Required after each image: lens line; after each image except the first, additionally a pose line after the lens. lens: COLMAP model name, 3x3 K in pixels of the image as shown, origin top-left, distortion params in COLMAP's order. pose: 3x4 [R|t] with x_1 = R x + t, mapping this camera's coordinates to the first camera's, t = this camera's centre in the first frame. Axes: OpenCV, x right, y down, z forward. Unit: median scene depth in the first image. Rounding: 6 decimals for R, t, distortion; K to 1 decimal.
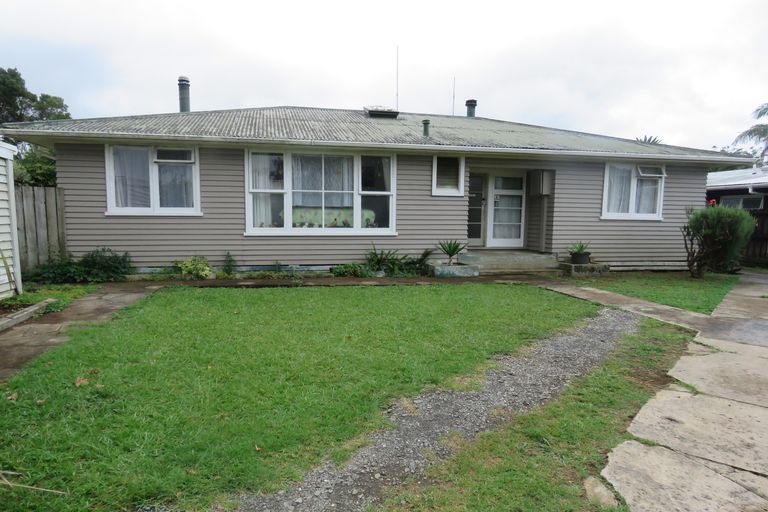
lens RADIAL K [[488.1, 0, 390.3], [0, 488.1, 258.3], [0, 0, 1]] dist [0.002327, -0.001020]
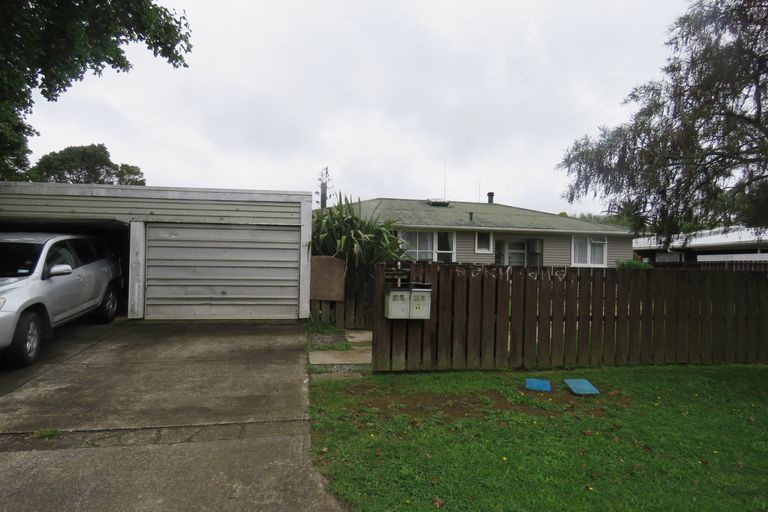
lens RADIAL K [[488.1, 0, 377.5], [0, 488.1, 257.2], [0, 0, 1]] dist [0.002327, -0.001020]
pose [[0.999653, 0.006817, -0.025435, -0.223213], [-0.009474, 0.994338, -0.105842, 0.078429], [0.024570, 0.106046, 0.994058, -0.786752]]
